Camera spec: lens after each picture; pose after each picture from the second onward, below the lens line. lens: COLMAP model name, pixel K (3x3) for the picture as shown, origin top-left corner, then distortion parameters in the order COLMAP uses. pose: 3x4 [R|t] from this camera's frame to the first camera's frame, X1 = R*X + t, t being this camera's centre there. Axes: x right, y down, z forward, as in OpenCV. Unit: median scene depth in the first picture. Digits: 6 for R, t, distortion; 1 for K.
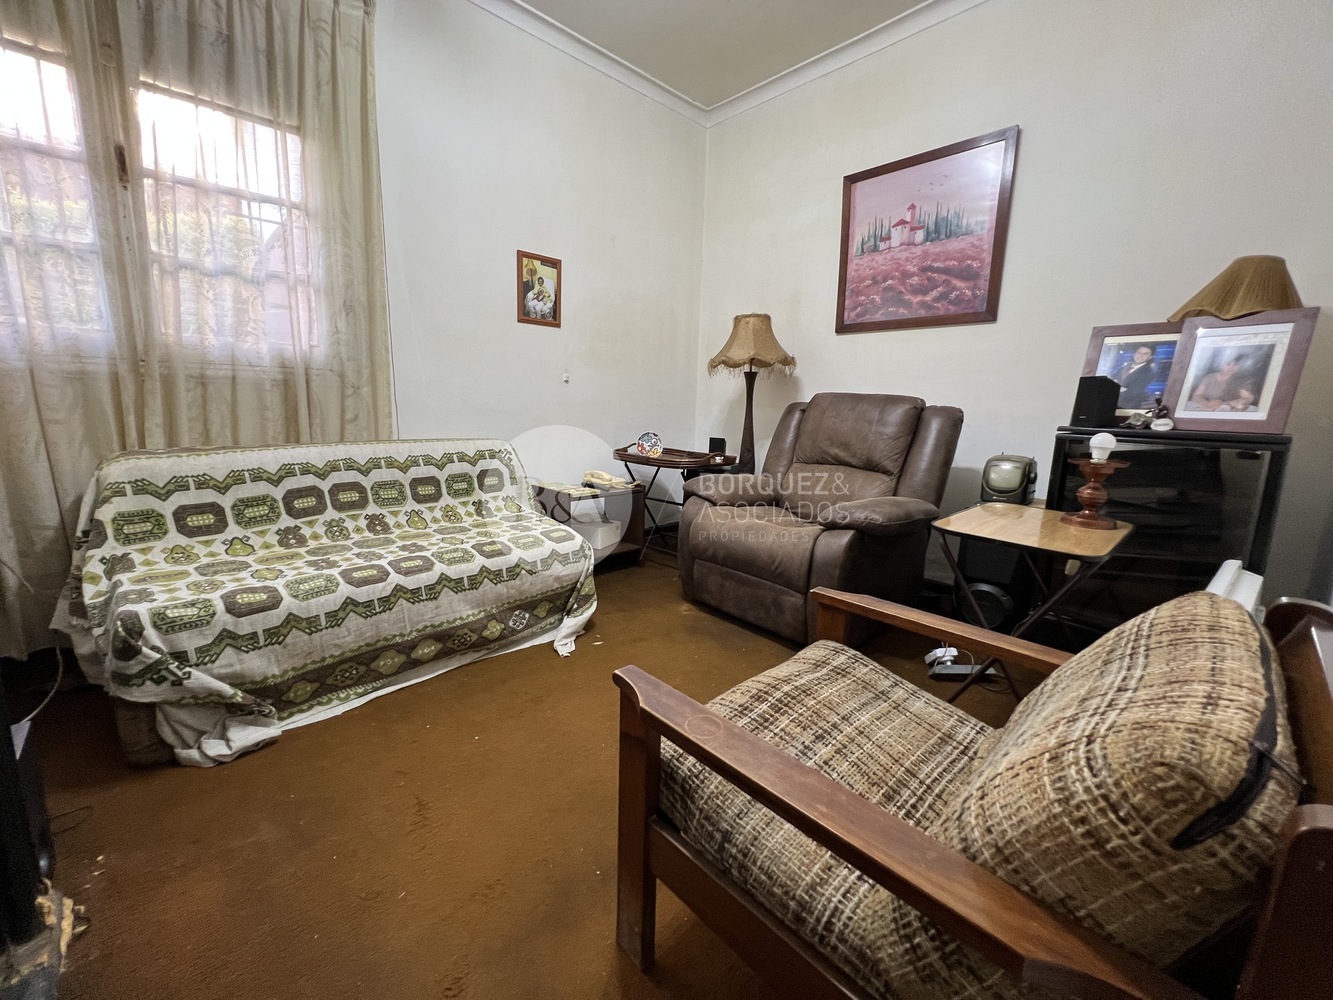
lens RADIAL K [[536.5, 0, 661.4], [0, 536.5, 496.9], [0, 0, 1]] dist [-0.006603, -0.000230]
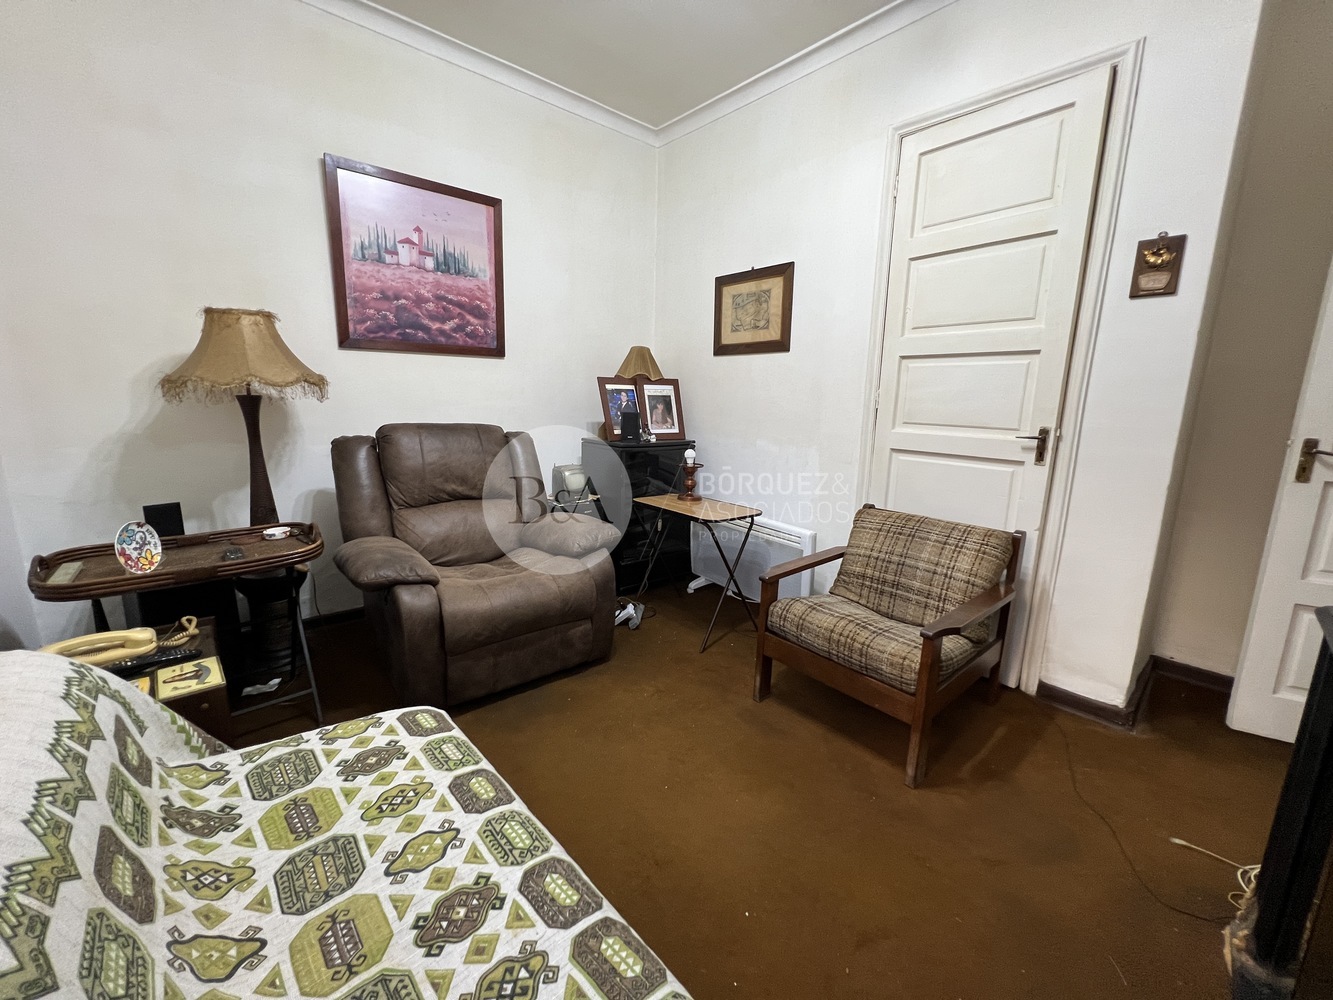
lens RADIAL K [[536.5, 0, 660.1], [0, 536.5, 499.3], [0, 0, 1]] dist [-0.006603, -0.000230]
pose [[0.043707, -0.219861, 0.974552, -0.577955], [0.154418, 0.965248, 0.210836, -0.204230], [-0.987038, 0.141273, 0.076138, 0.559785]]
